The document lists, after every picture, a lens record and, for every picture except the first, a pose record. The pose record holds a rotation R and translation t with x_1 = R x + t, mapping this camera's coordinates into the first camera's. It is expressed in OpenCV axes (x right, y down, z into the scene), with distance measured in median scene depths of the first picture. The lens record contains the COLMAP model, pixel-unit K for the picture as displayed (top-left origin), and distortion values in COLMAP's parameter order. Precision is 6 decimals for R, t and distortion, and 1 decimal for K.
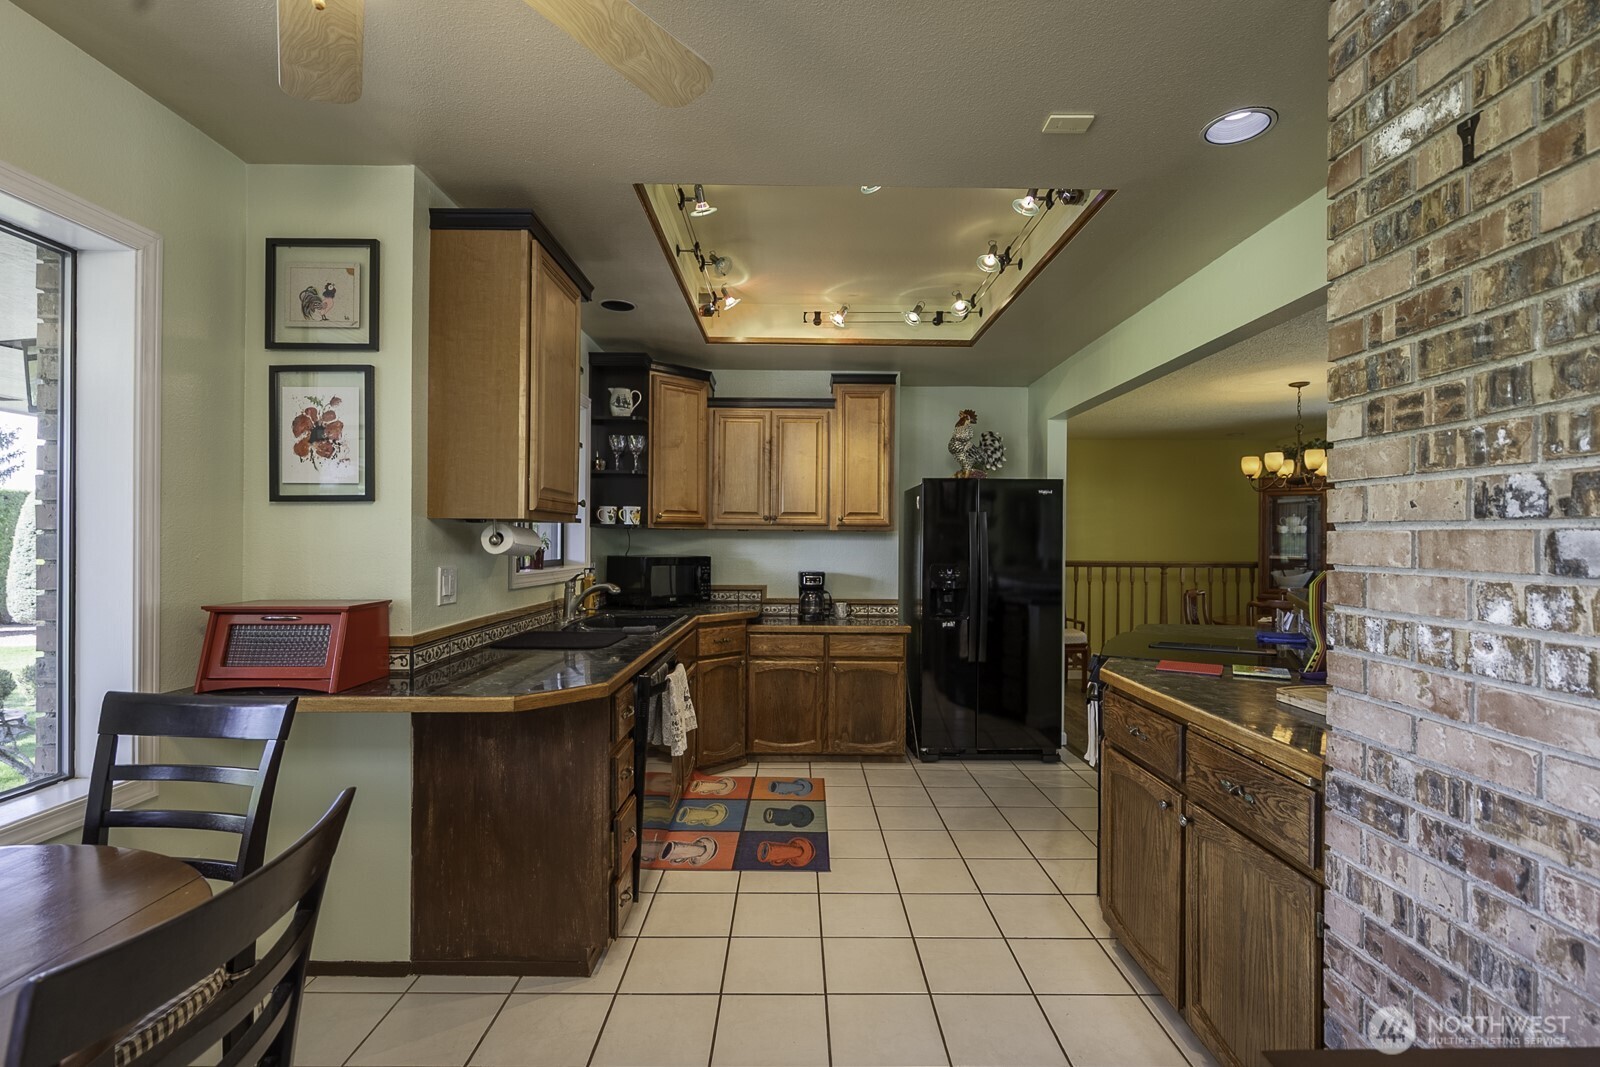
lens RADIAL K [[740.7, 0, 799.9], [0, 740.7, 537.9], [0, 0, 1]] dist [-0.000868, -0.000562]
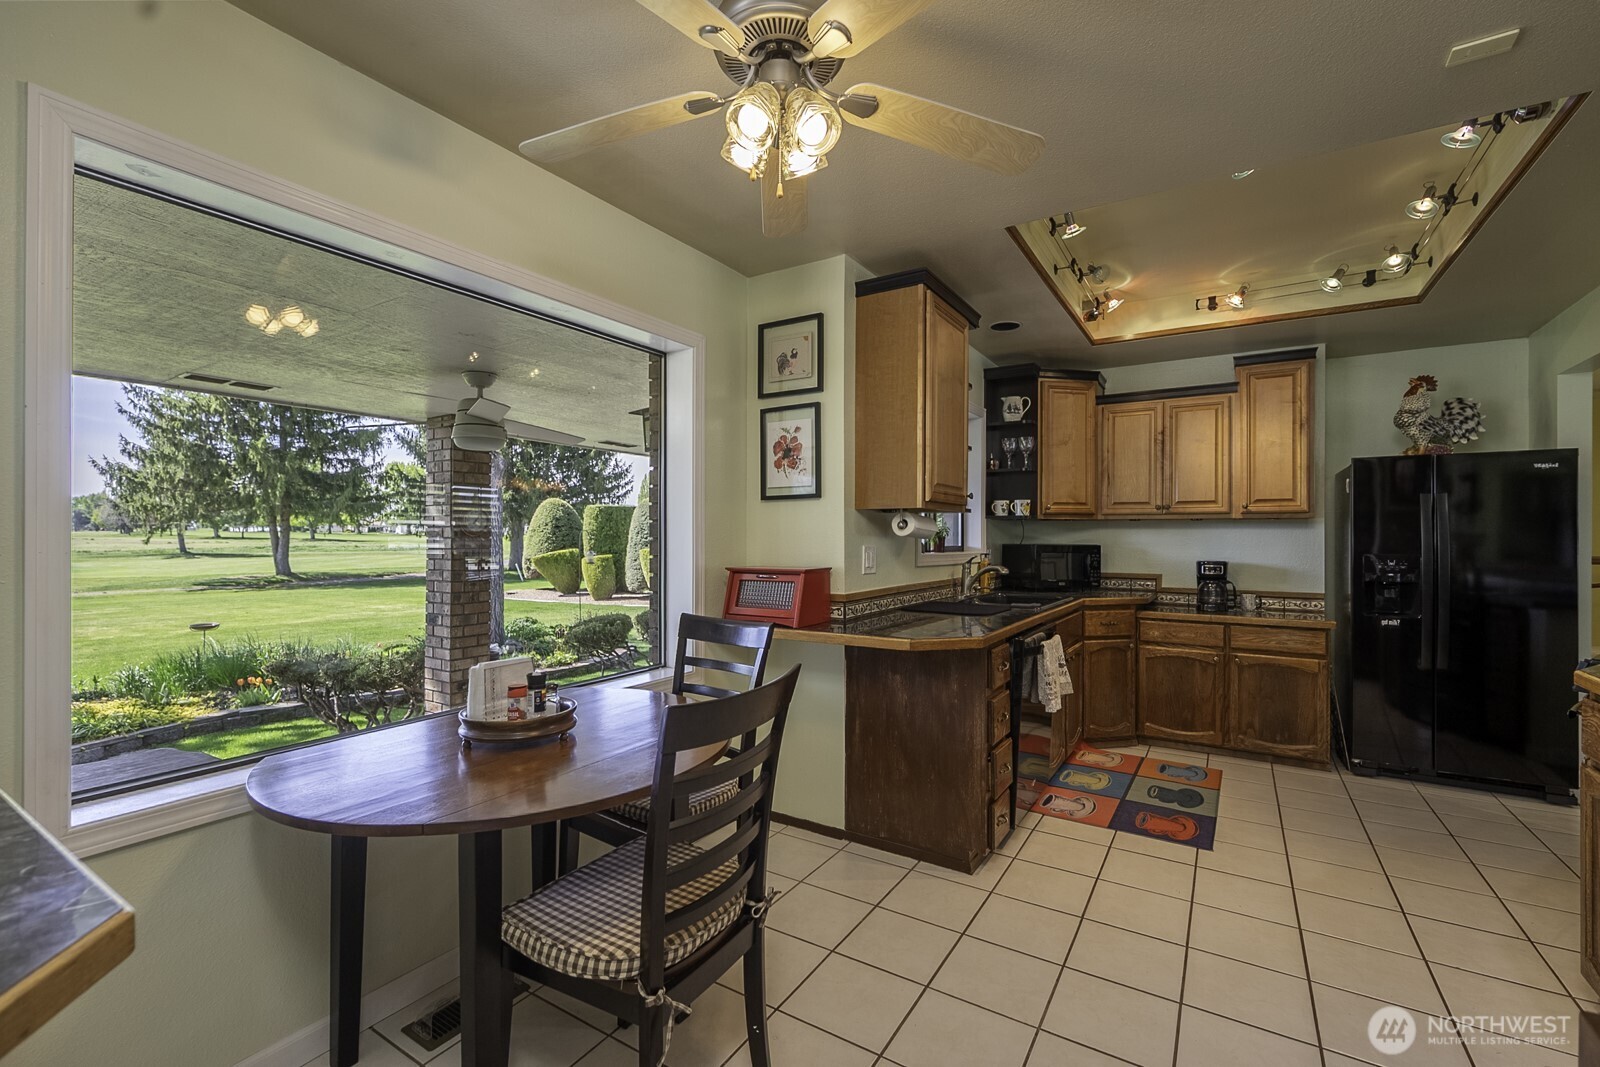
lens RADIAL K [[687.2, 0, 800.0], [0, 687.2, 533.5], [0, 0, 1]] dist [-0.001259, -0.000287]
pose [[0.842455, -0.006232, -0.538730, 0.052700], [0.003371, 0.999974, -0.006296, 0.014566], [0.538756, 0.003488, 0.842455, -0.068203]]
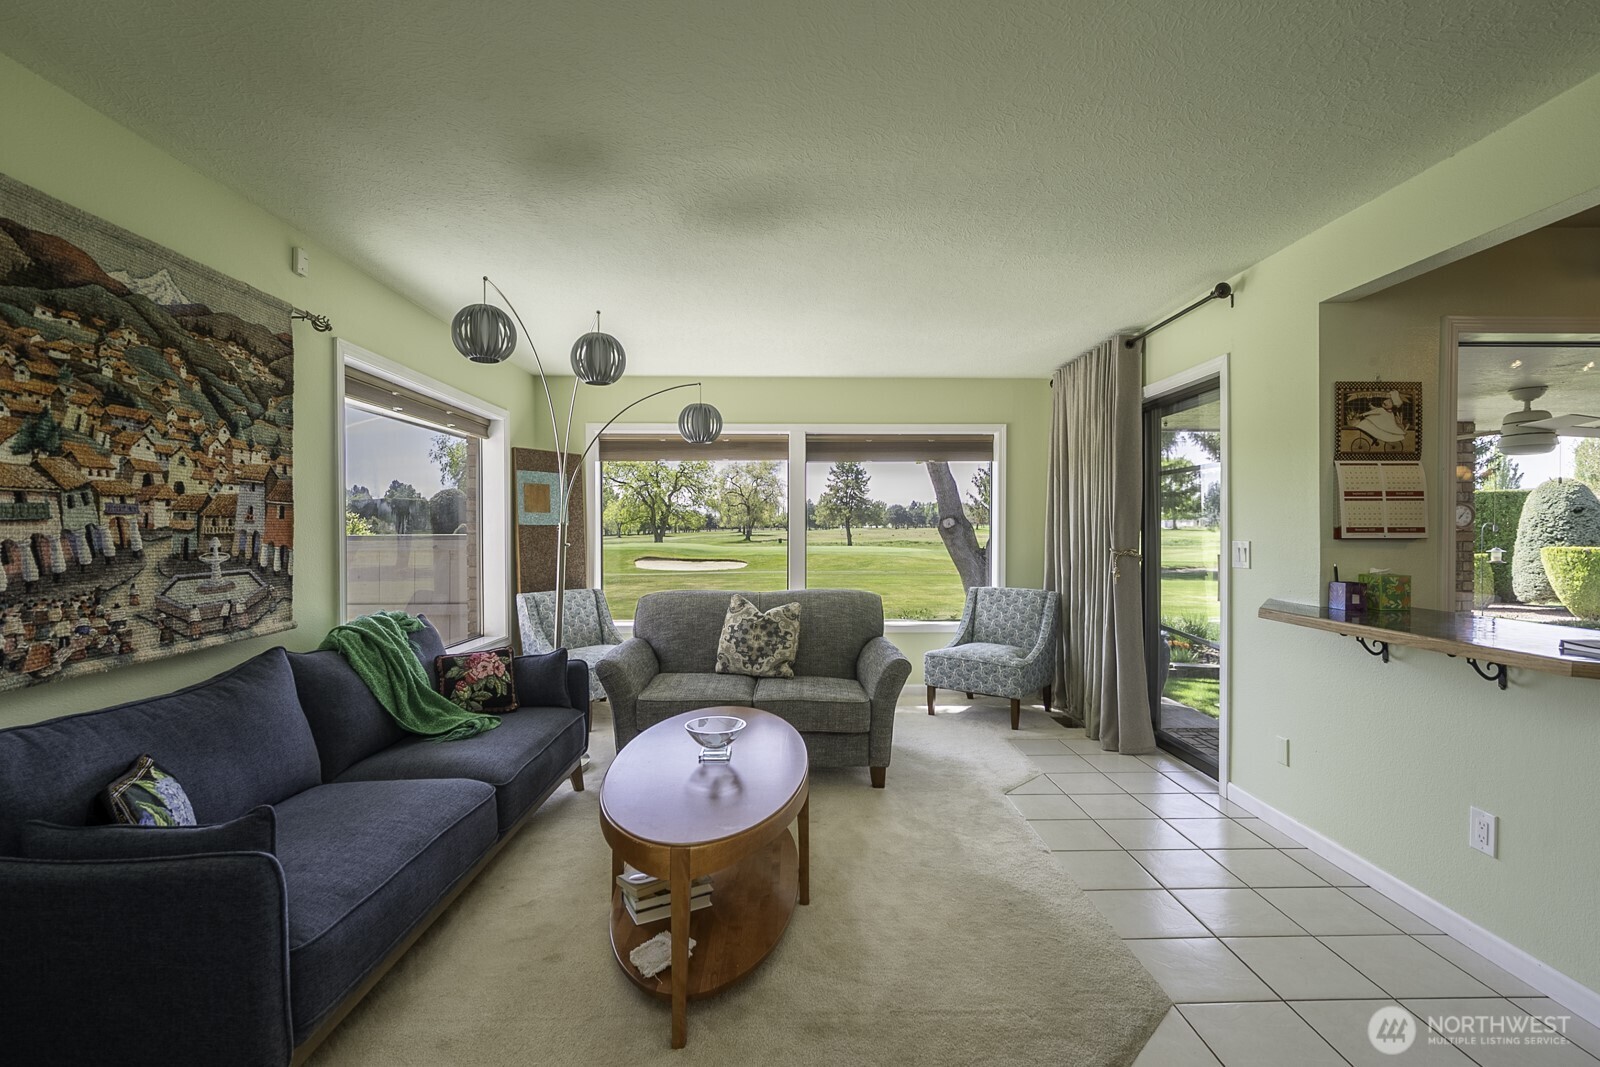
lens RADIAL K [[717.8, 0, 799.0], [0, 717.8, 539.8], [0, 0, 1]] dist [-0.002436, -0.000028]
pose [[0.008839, 0.006524, -0.999940, 0.266825], [0.003146, 0.999974, 0.006552, 0.016479], [0.999956, -0.003203, 0.008818, -0.607758]]
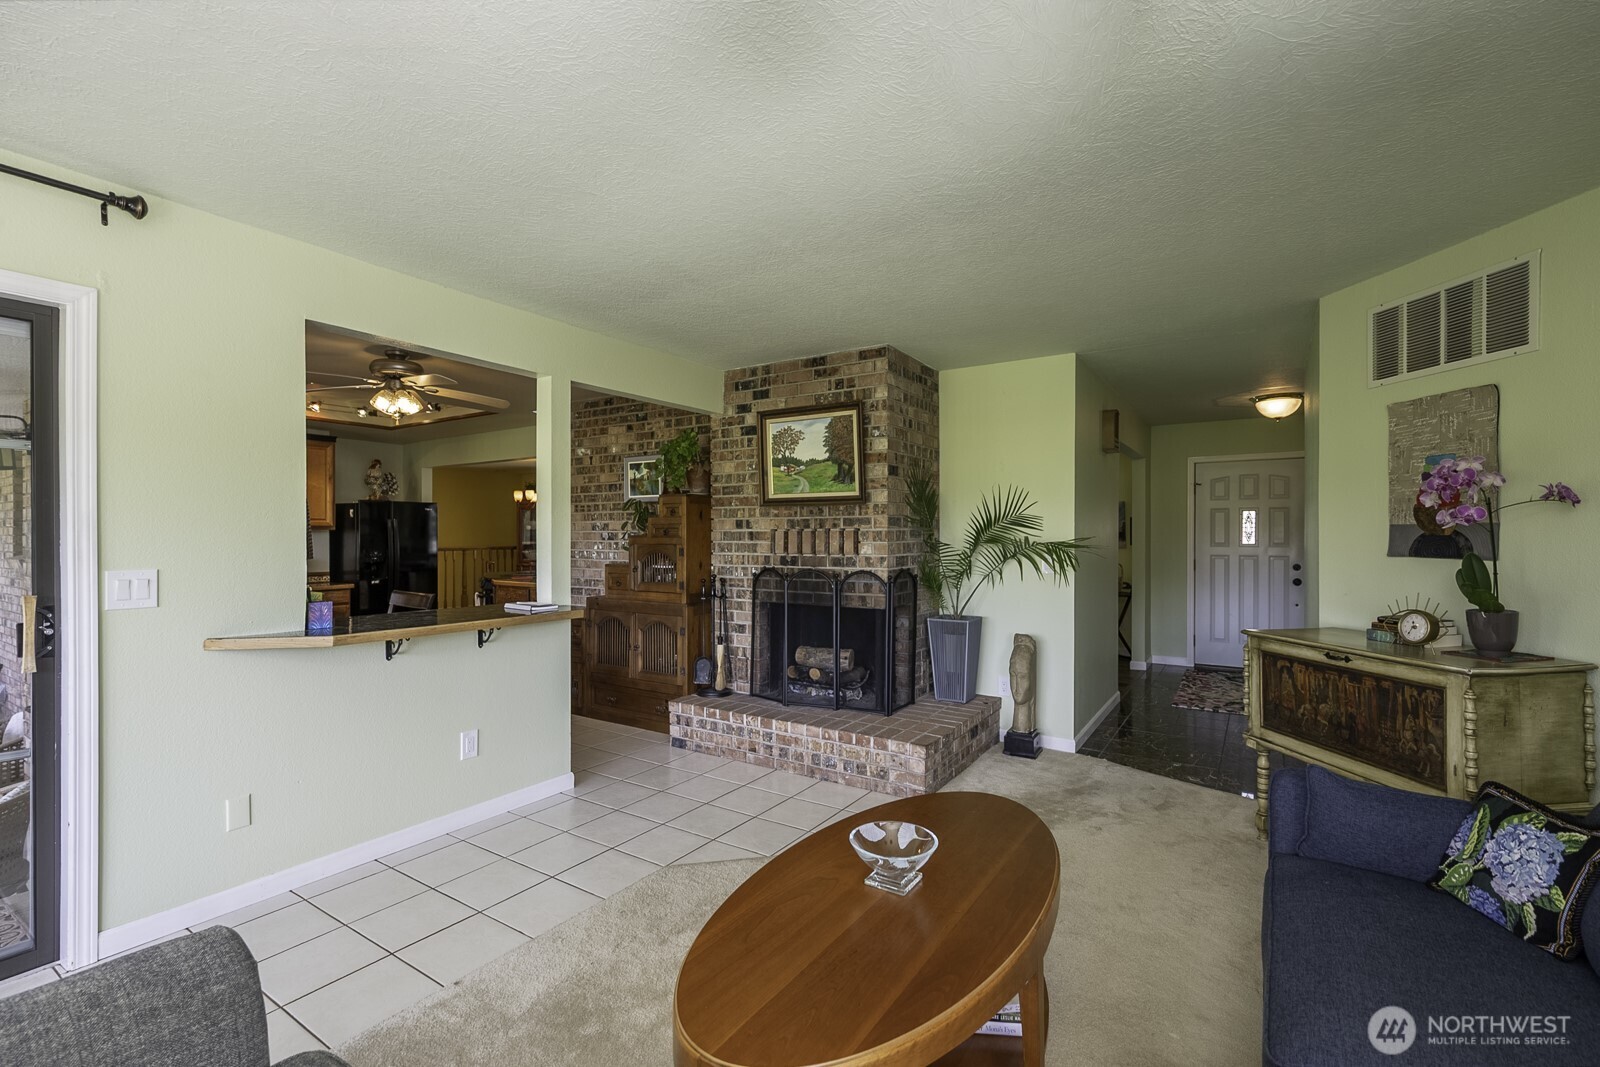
lens RADIAL K [[706.8, 0, 805.9], [0, 706.8, 538.5], [0, 0, 1]] dist [-0.000538, 0.000039]
pose [[0.548687, -0.011394, 0.835950, -0.692582], [0.002917, 0.999927, 0.011714, -0.005840], [-0.836023, -0.003989, 0.548680, -0.852416]]
